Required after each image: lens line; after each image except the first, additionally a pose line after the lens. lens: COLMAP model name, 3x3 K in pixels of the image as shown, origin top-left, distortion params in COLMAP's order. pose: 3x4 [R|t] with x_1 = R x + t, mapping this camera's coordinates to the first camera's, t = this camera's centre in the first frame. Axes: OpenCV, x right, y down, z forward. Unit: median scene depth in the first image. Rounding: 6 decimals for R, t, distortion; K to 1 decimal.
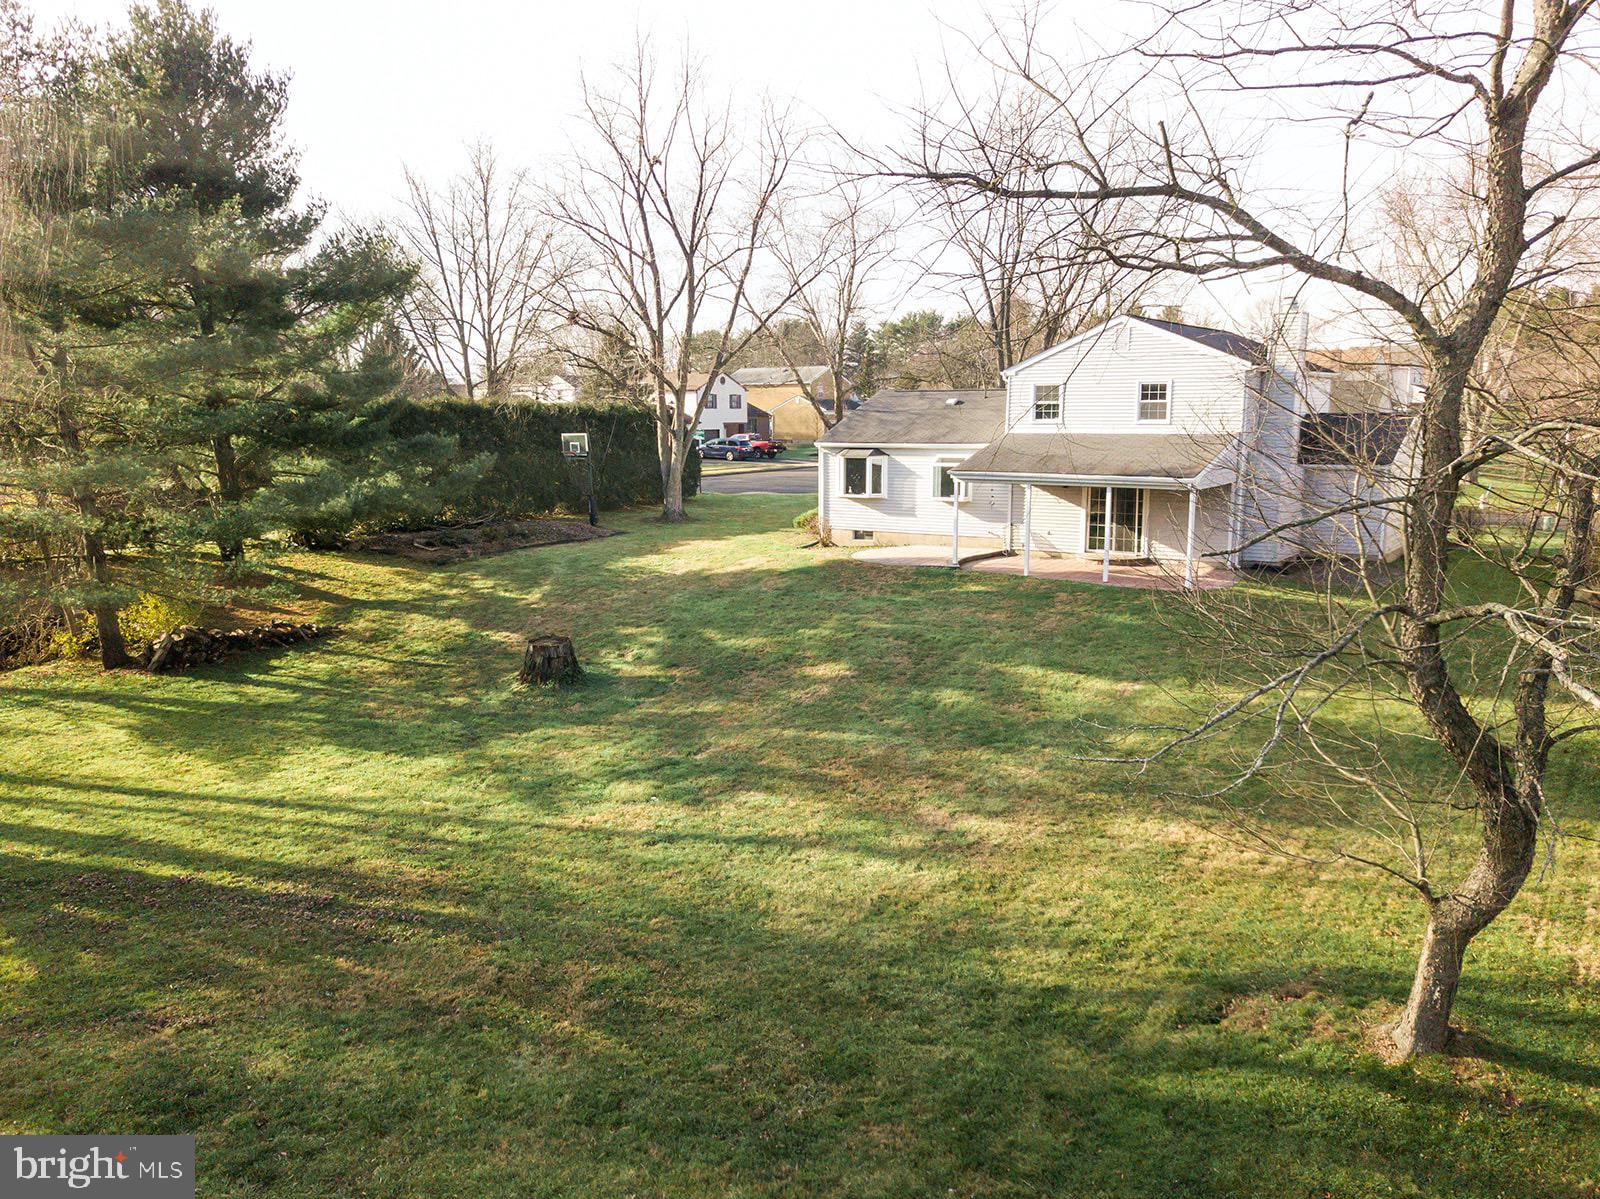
lens RADIAL K [[1223.9, 0, 800.0], [0, 1223.9, 599.5], [0, 0, 1]] dist [0.033972, -0.003899]
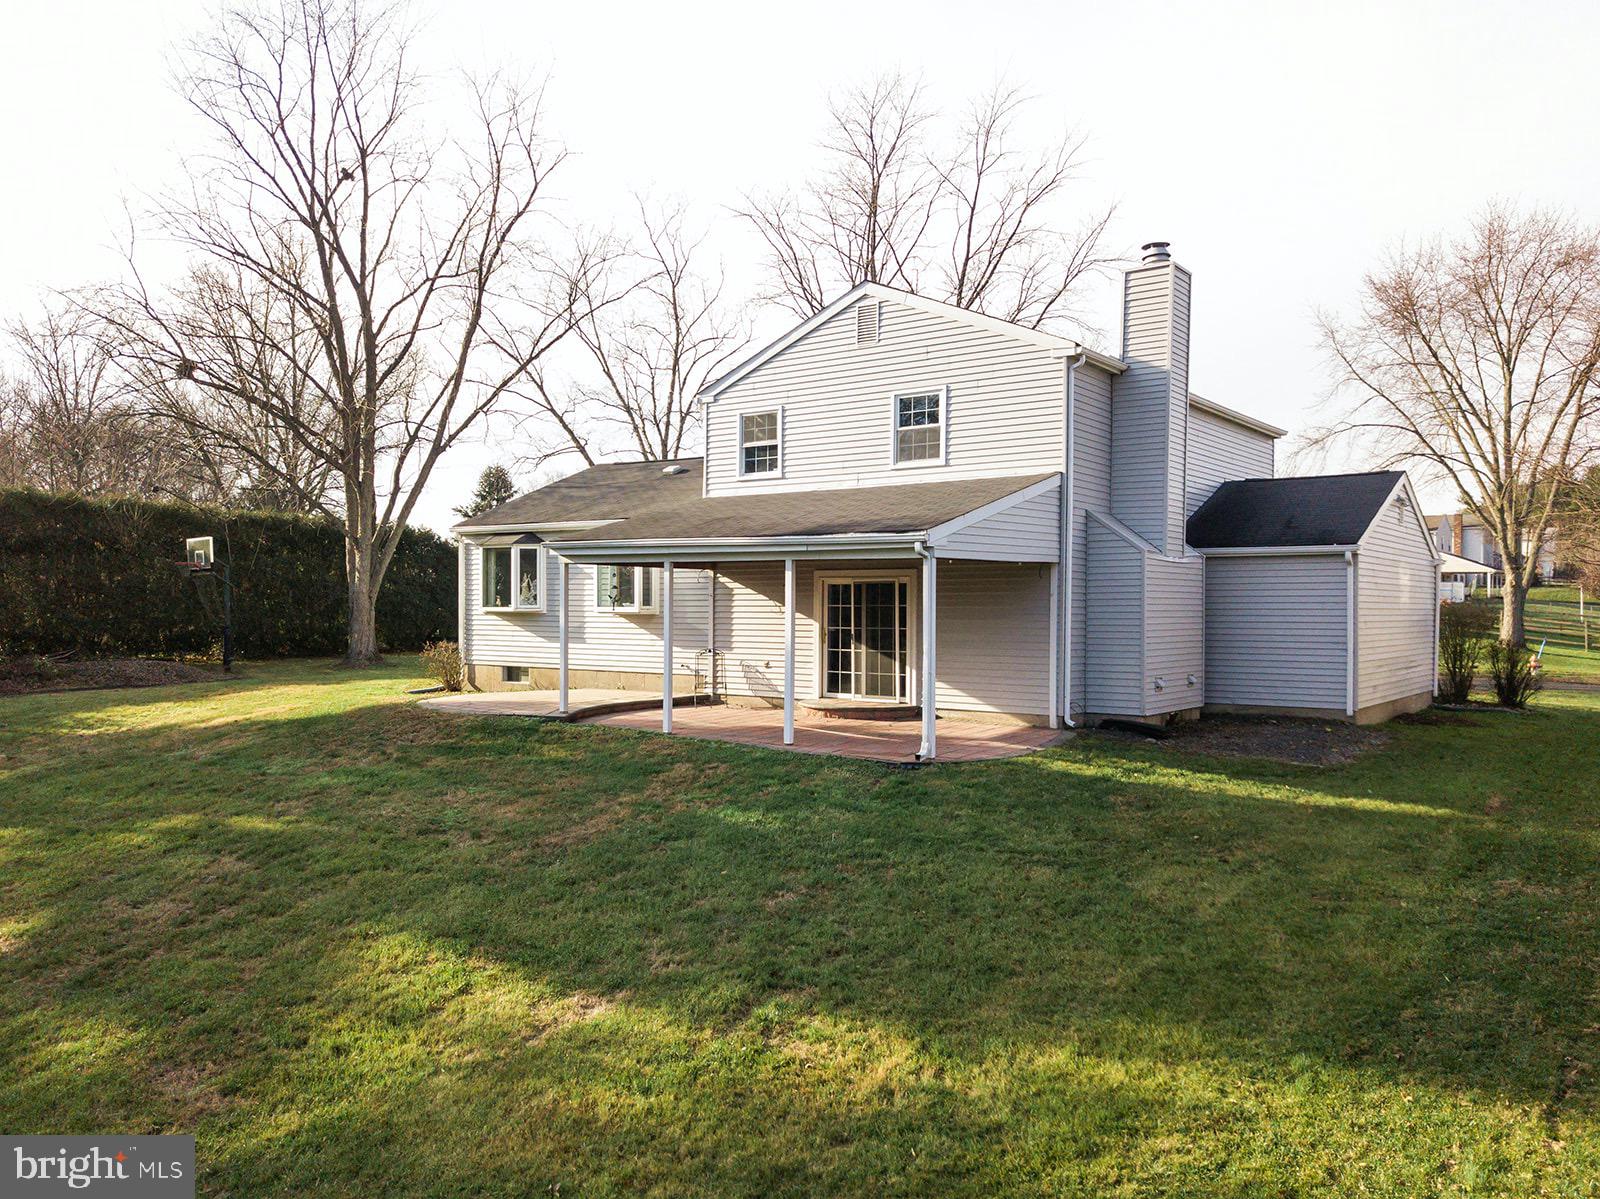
lens RADIAL K [[1227.3, 0, 766.8], [0, 1227.3, 643.7], [0, 0, 1]] dist [0.116919, -0.000167]
pose [[0.999463, 0.007653, -0.031868, 0.232043], [-0.011128, 0.993830, -0.110352, 0.000024], [0.030827, 0.110647, 0.993382, 0.438983]]
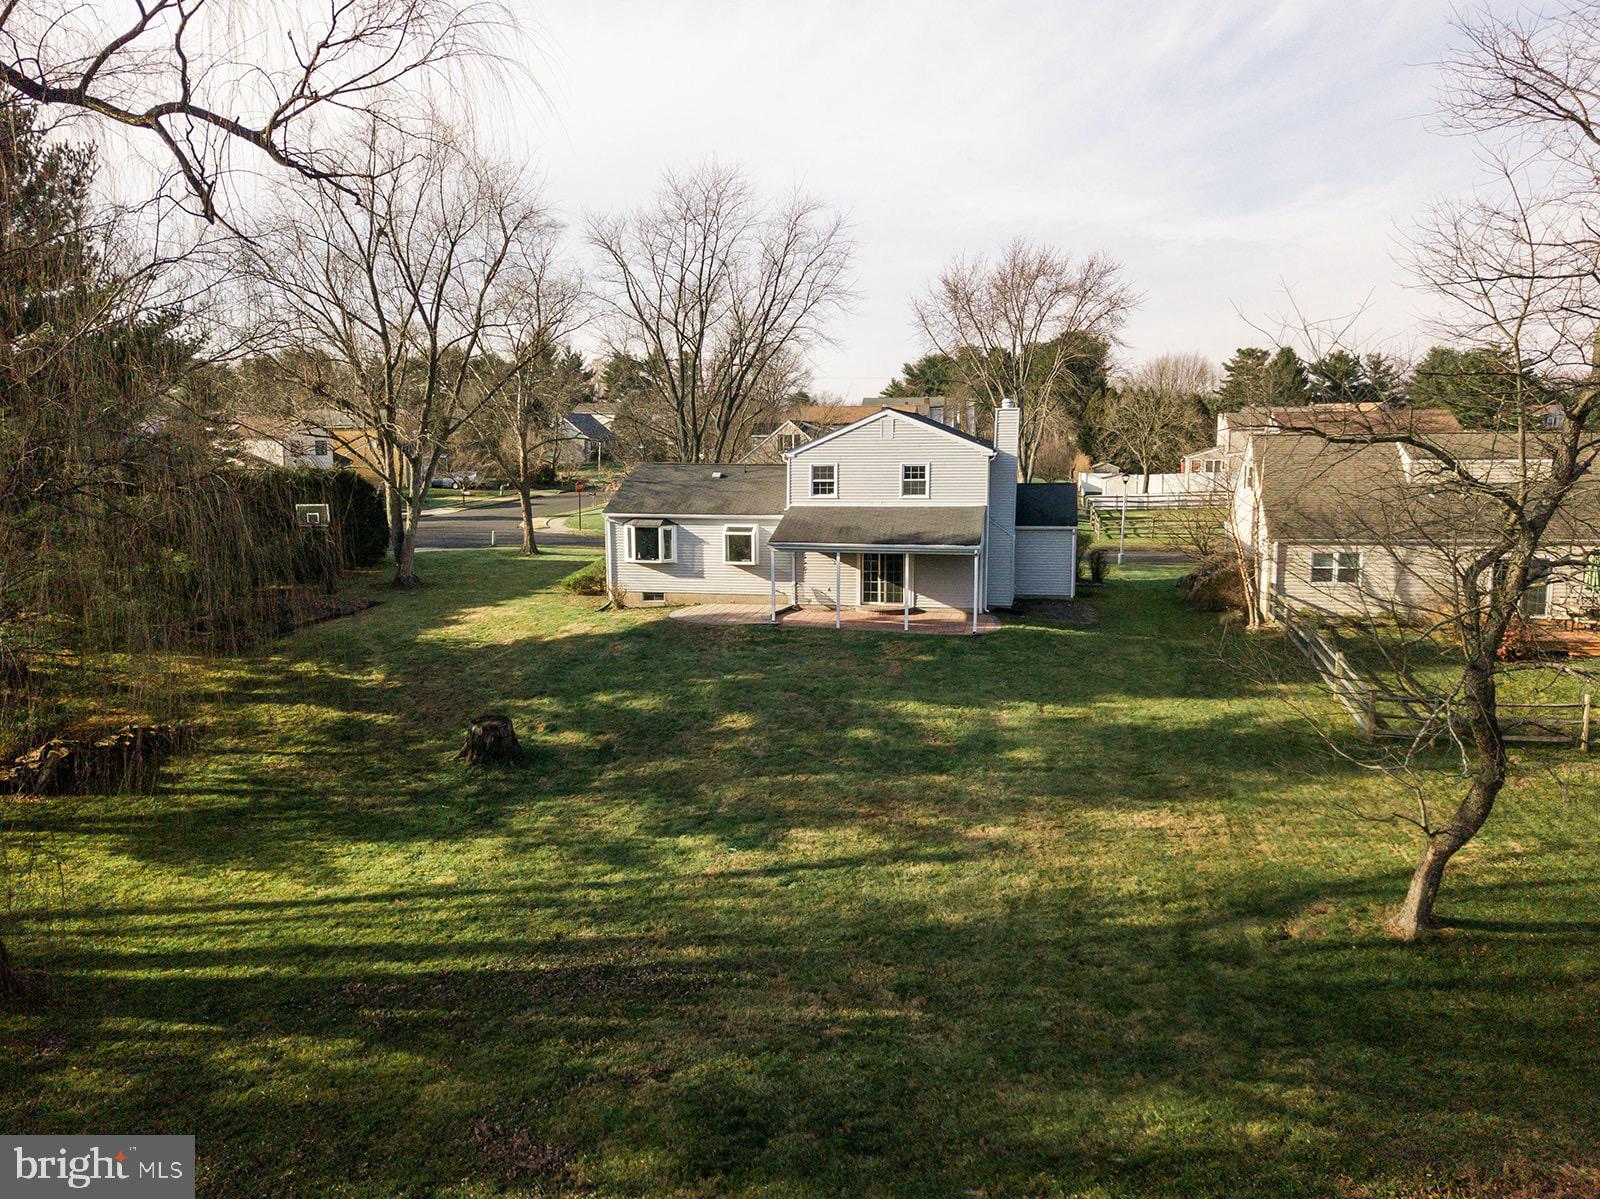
lens RADIAL K [[1180.3, 0, 802.6], [0, 1180.3, 679.7], [0, 0, 1]] dist [0.112611, -0.000018]
pose [[0.922369, -0.080734, 0.377780, -0.276302], [0.063333, 0.996289, 0.058283, -0.037303], [-0.381083, -0.029832, 0.924059, -0.062330]]
